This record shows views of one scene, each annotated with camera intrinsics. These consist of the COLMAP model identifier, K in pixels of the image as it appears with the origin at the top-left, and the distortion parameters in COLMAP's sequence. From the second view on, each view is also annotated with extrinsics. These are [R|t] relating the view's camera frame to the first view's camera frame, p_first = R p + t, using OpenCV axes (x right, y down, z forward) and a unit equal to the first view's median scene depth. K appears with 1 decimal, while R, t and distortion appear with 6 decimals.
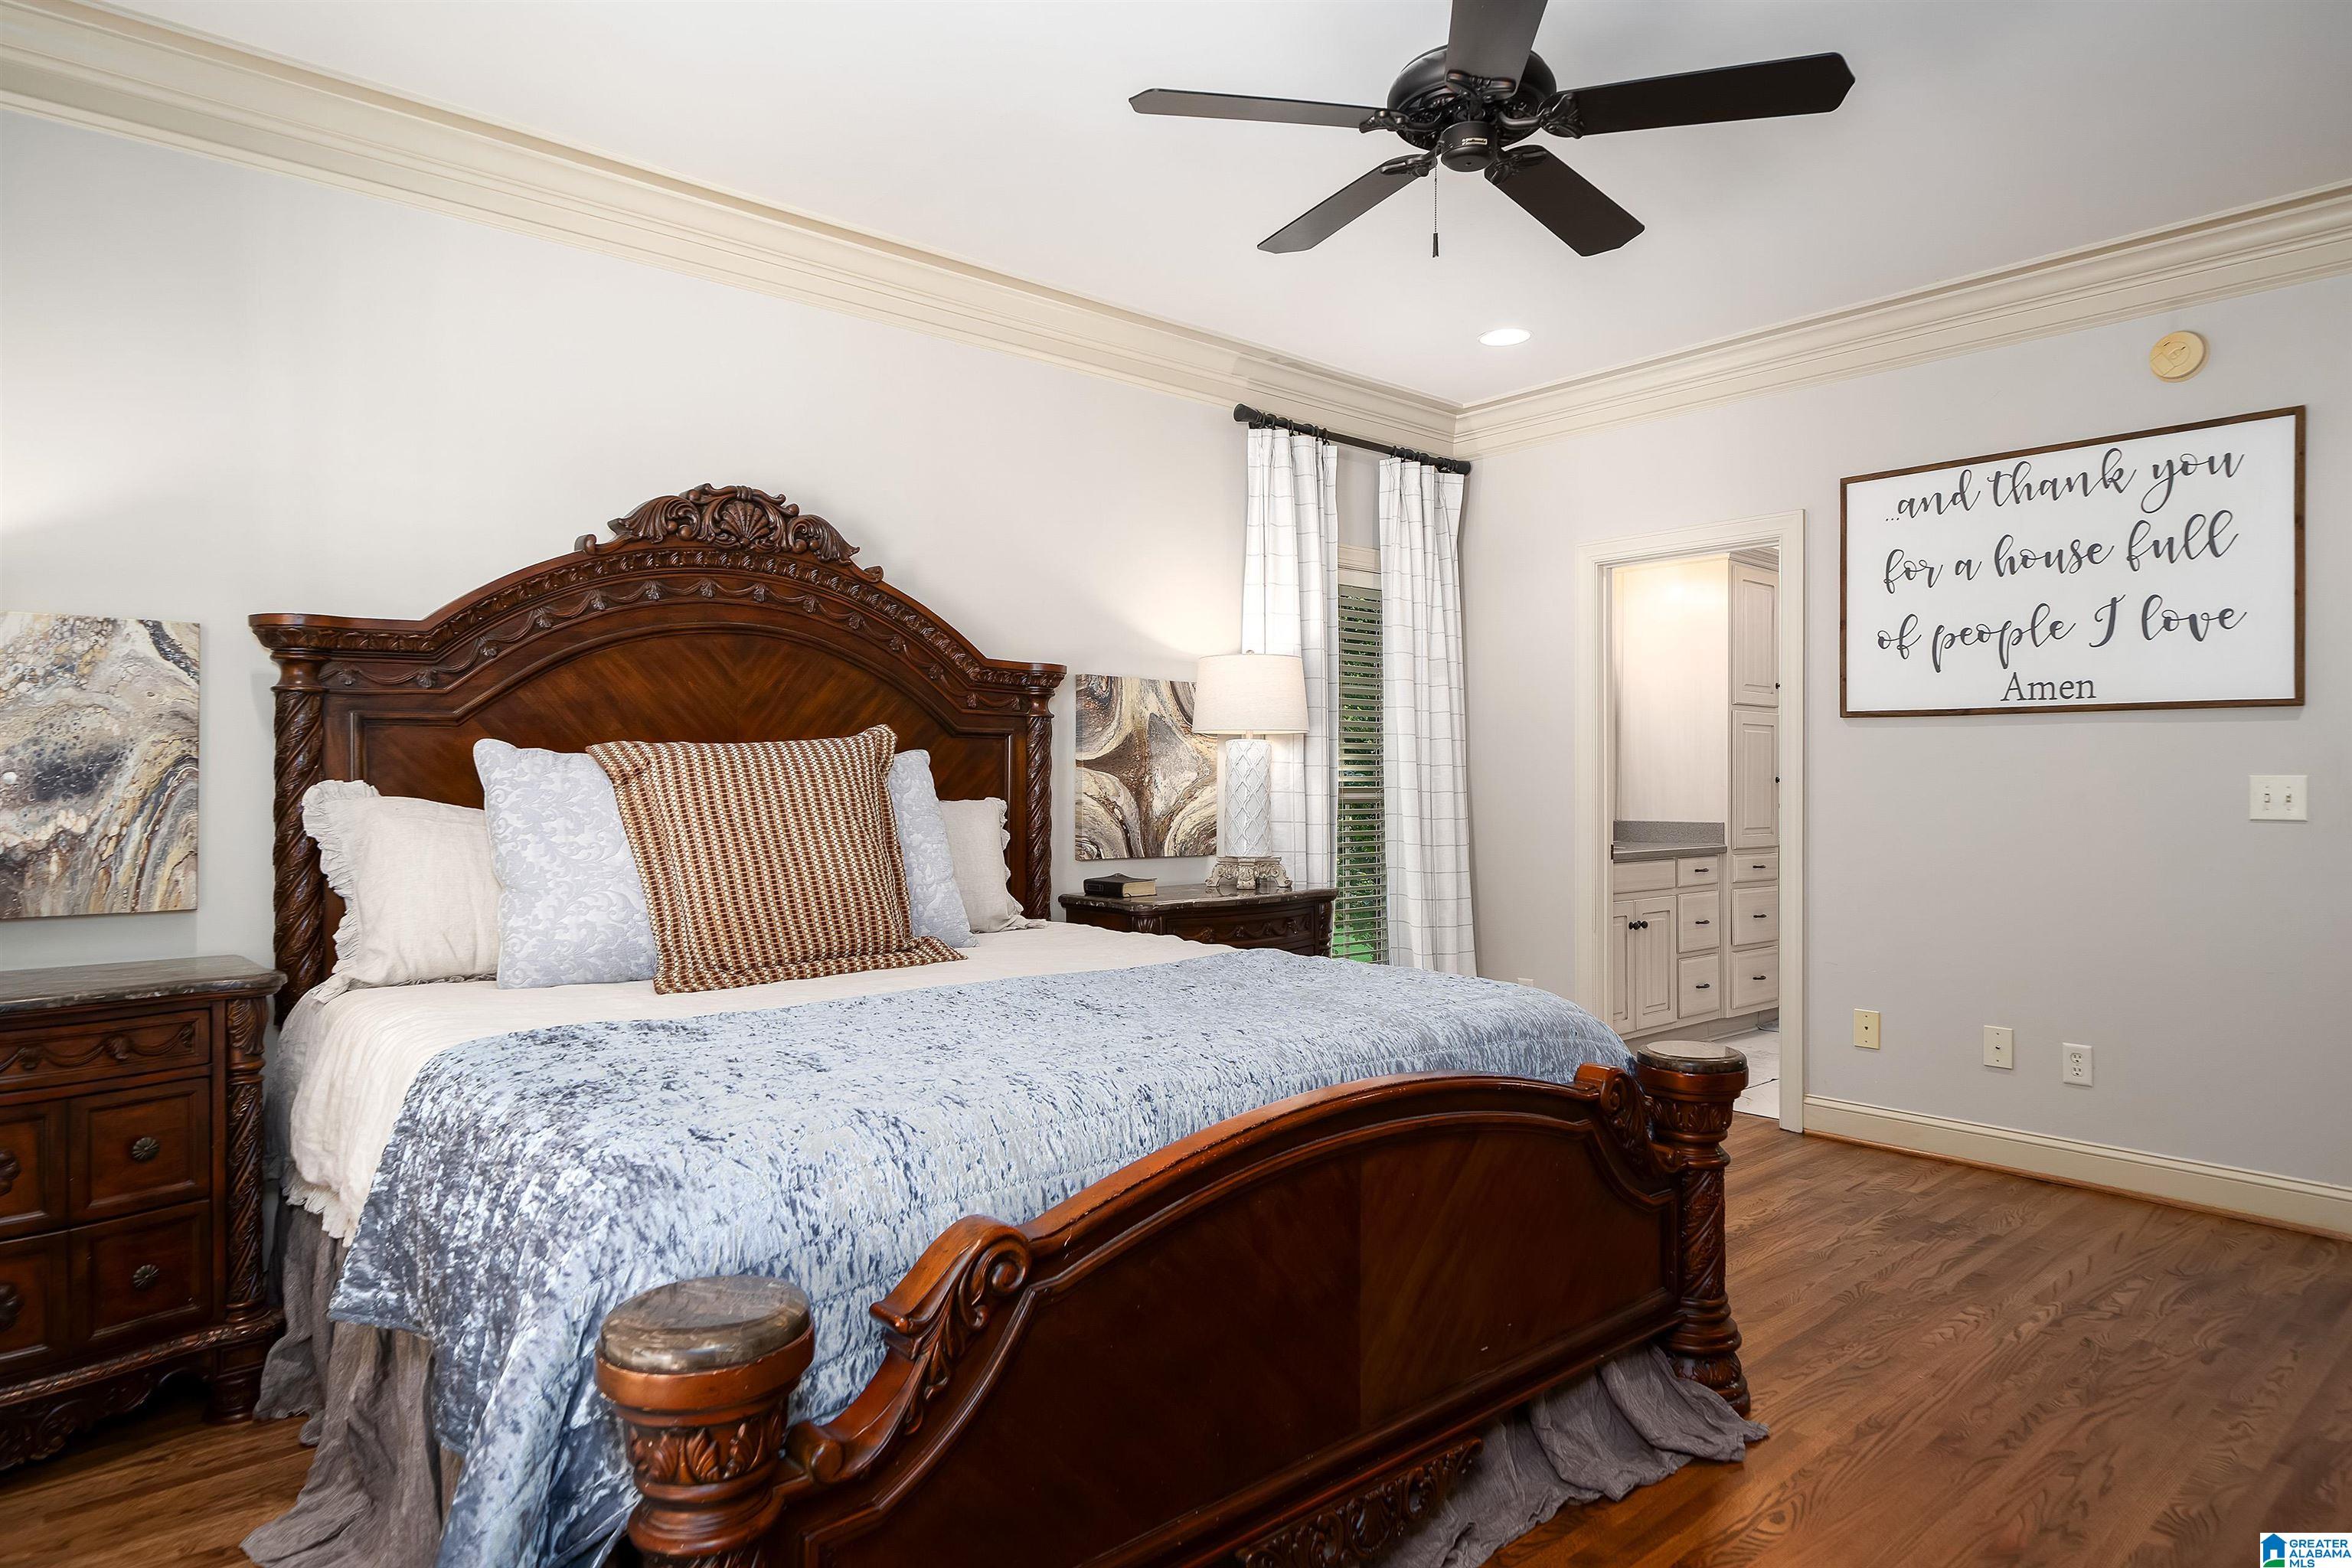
lens RADIAL K [[1356.1, 0, 1176.0], [0, 1356.1, 784.0], [0, 0, 1]] dist [-0.000655, -0.000327]
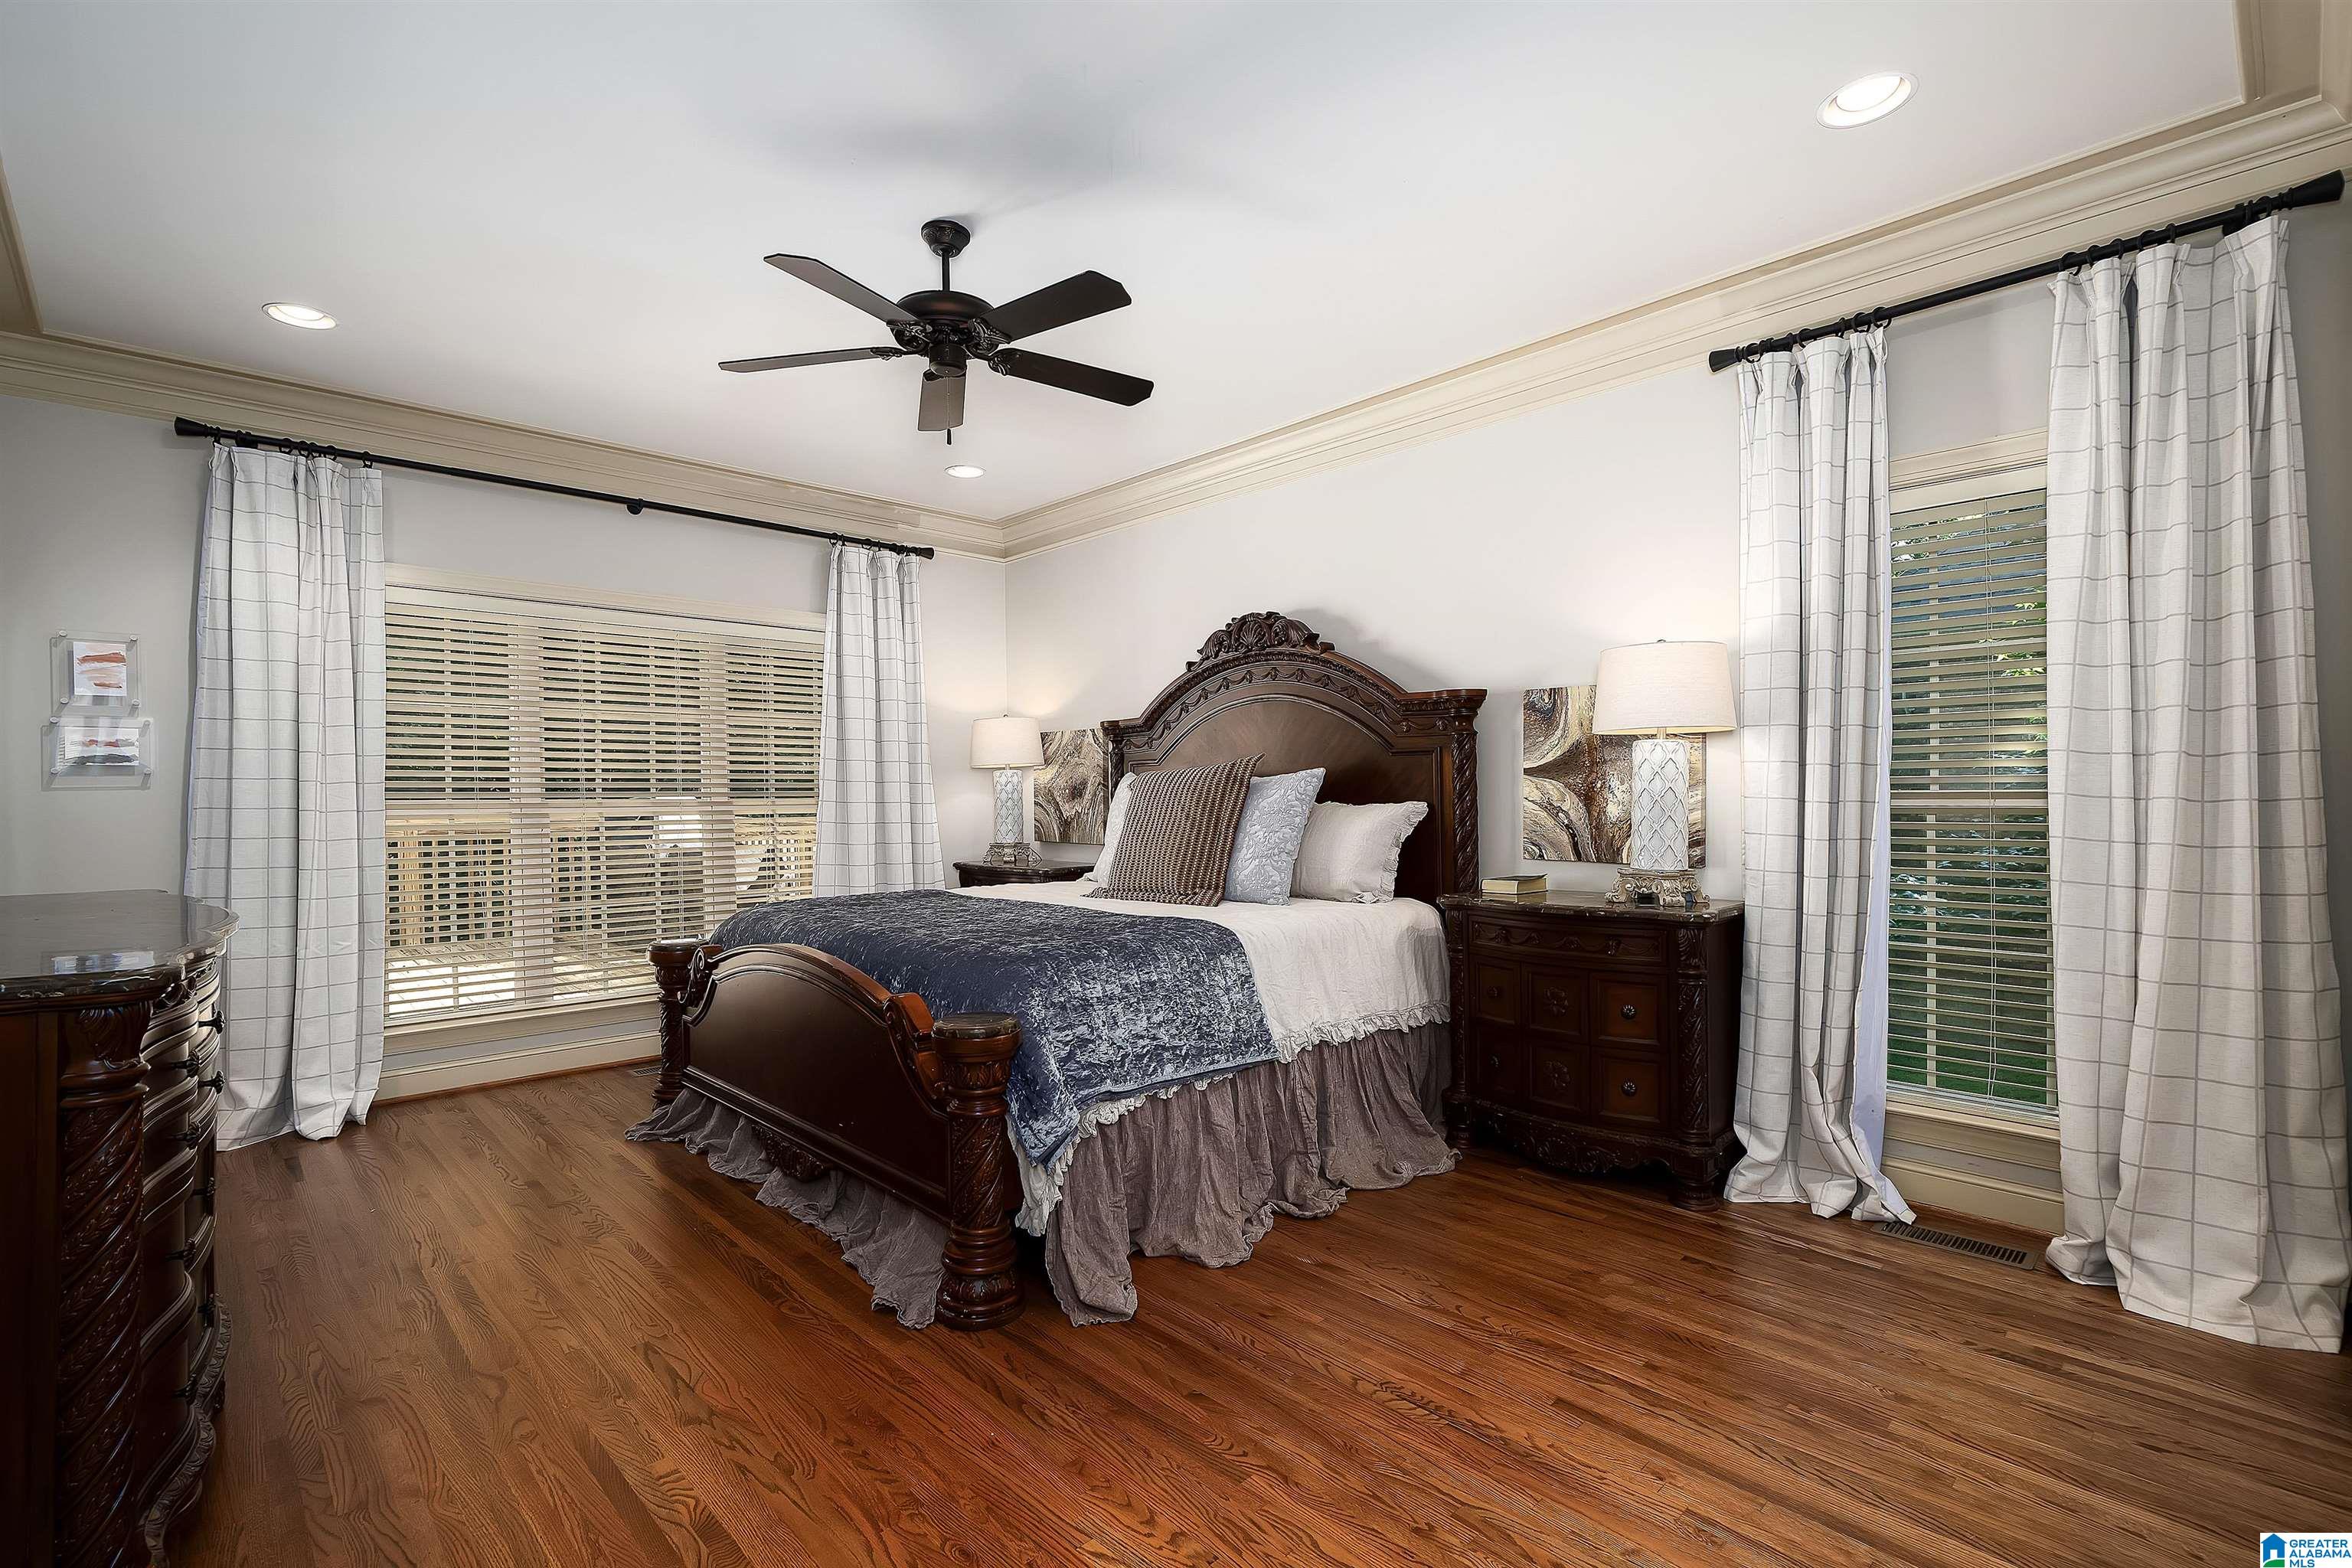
lens RADIAL K [[1077.4, 0, 1171.8], [0, 1077.4, 810.9], [0, 0, 1]] dist [0.000479, -0.000025]
pose [[0.036731, 0.018401, -0.999156, 0.784168], [0.010108, 0.999772, 0.018784, -0.002390], [0.999274, -0.010789, 0.036536, 0.671096]]
